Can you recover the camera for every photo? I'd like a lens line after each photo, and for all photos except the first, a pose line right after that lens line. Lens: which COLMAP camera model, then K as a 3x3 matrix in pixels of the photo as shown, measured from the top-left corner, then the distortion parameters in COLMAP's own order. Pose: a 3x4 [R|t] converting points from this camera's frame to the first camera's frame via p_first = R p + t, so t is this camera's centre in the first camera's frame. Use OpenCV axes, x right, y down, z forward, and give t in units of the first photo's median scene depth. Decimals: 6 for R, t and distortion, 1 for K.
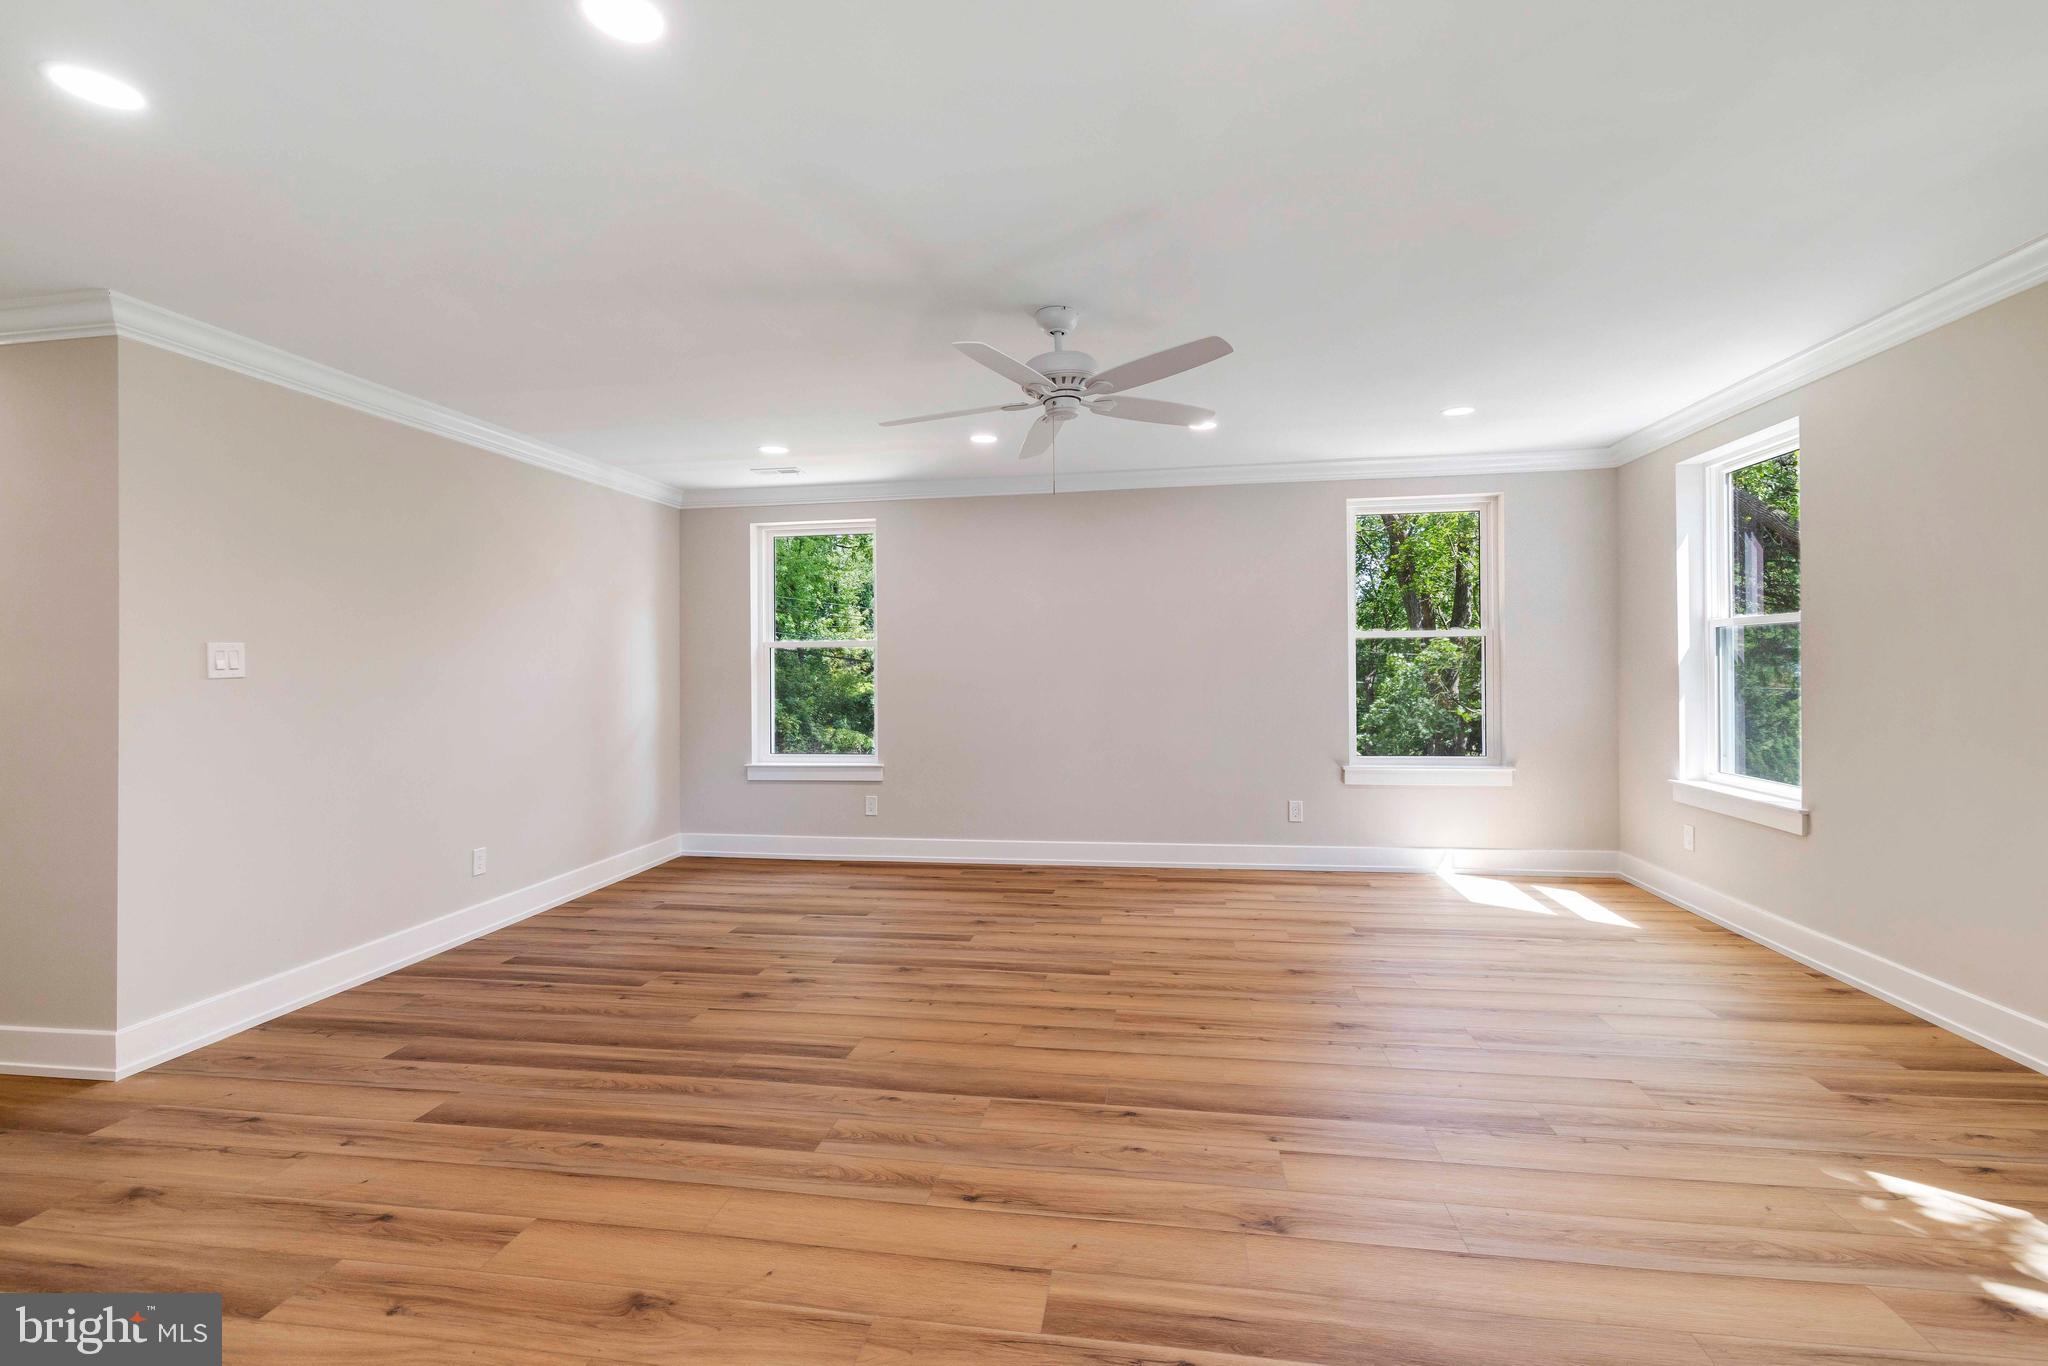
lens RADIAL K [[899.0, 0, 1023.4], [0, 899.0, 676.8], [0, 0, 1]] dist [0.000081, 0.000475]
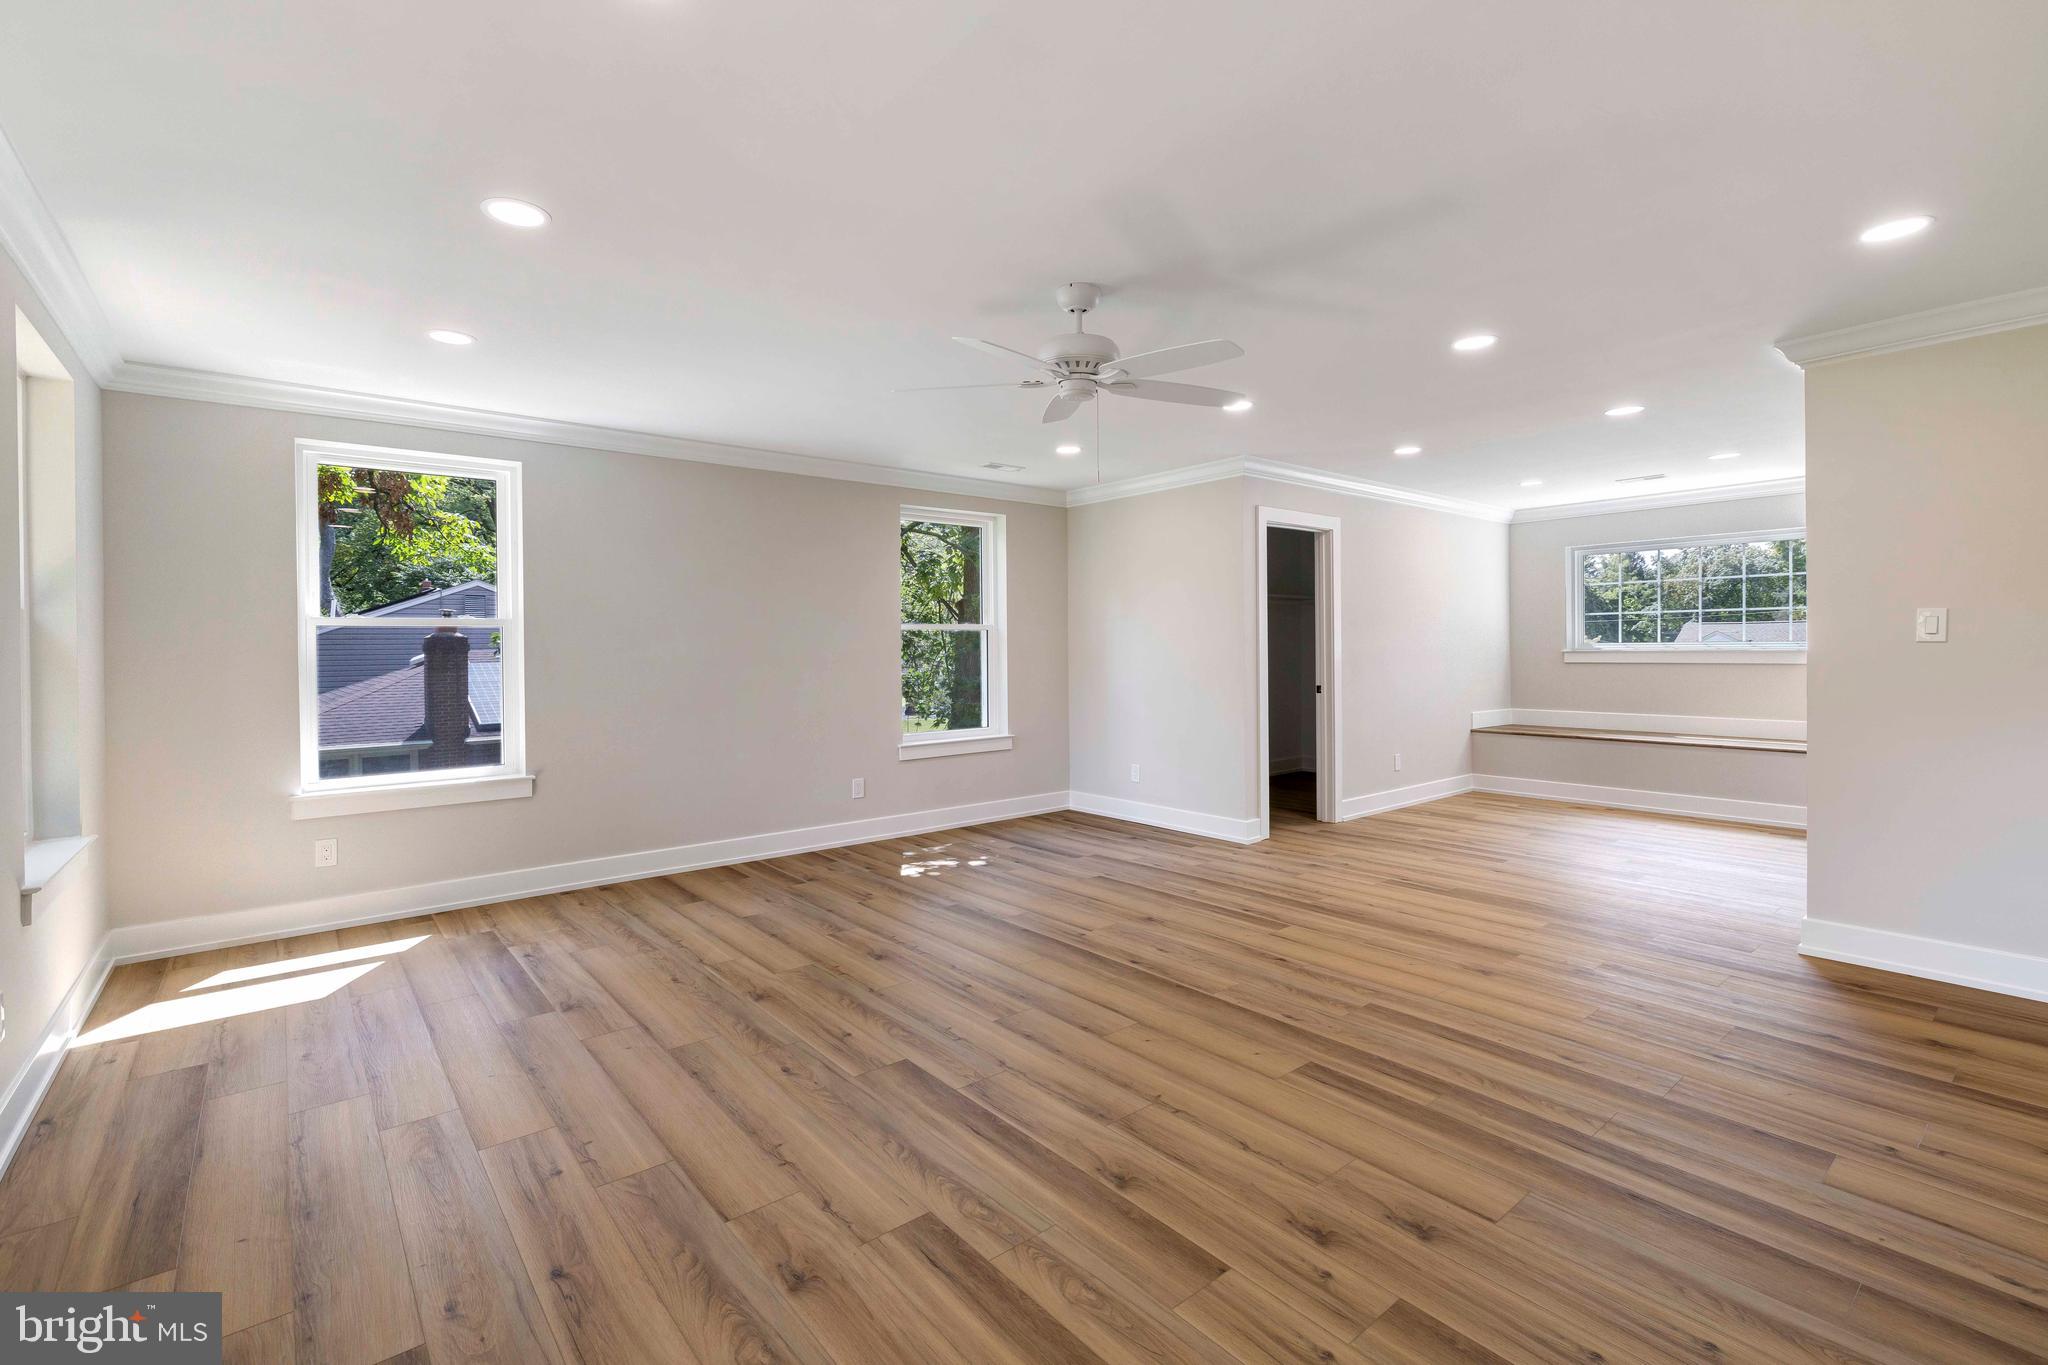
lens RADIAL K [[899.0, 0, 1020.1], [0, 899.0, 642.7], [0, 0, 1]] dist [0.000081, 0.000475]
pose [[-0.751038, 0.021807, 0.659899, -0.584886], [0.024112, 0.999694, -0.005593, -0.003409], [-0.659818, 0.011711, -0.751334, 1.863647]]
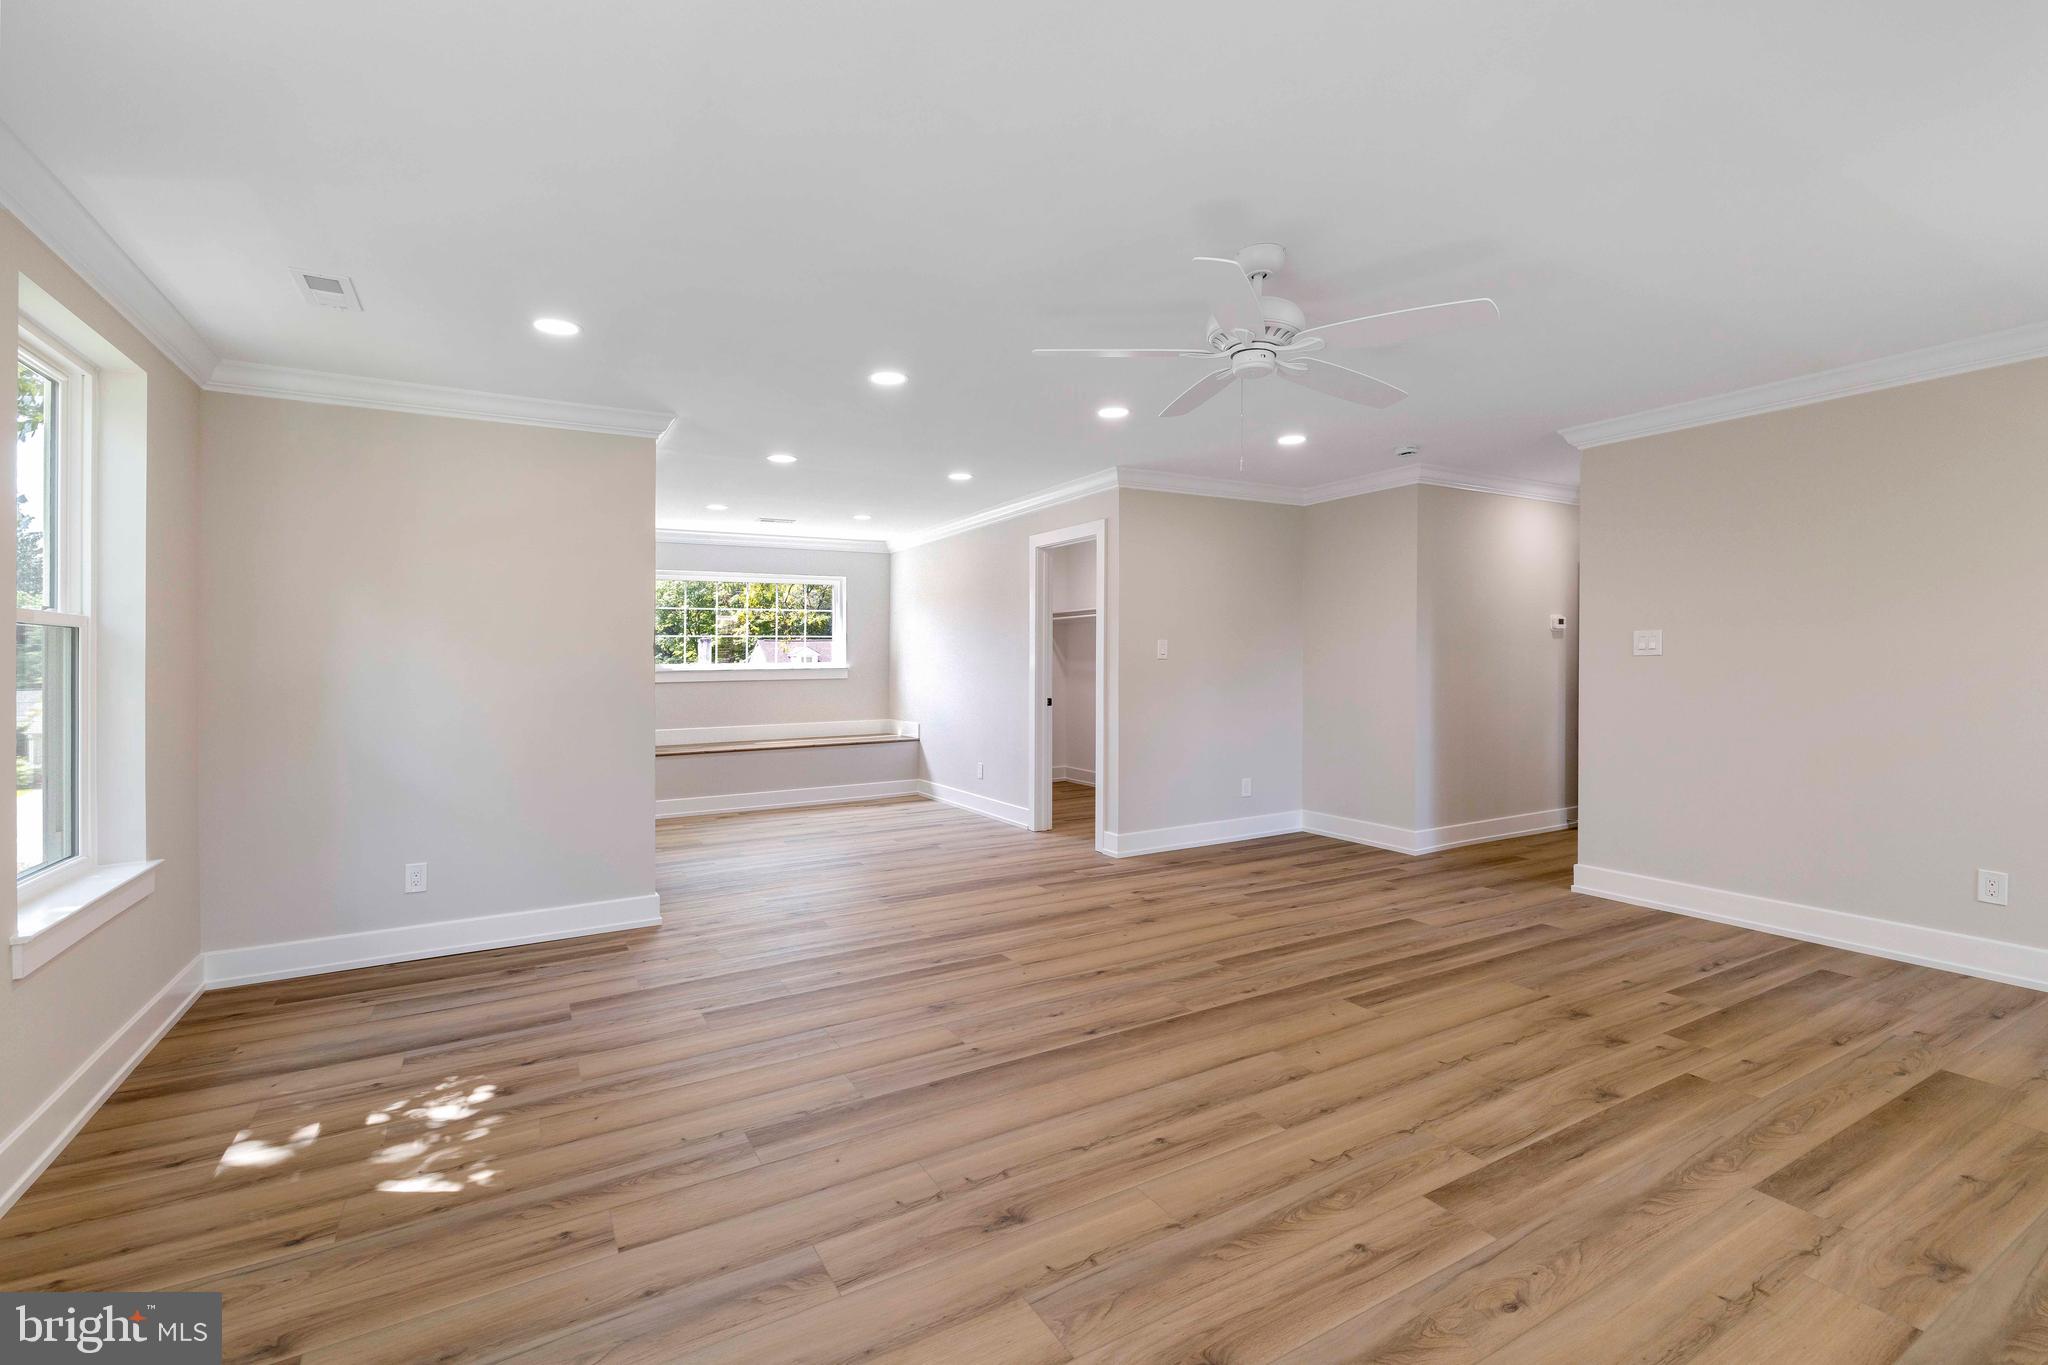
lens RADIAL K [[899.0, 0, 1011.6], [0, 899.0, 664.7], [0, 0, 1]] dist [0.000081, 0.000475]
pose [[-0.781895, 0.023037, -0.622985, 0.791186], [0.014567, 0.999719, 0.018686, -0.012314], [0.623240, 0.005535, -0.782011, 1.595766]]
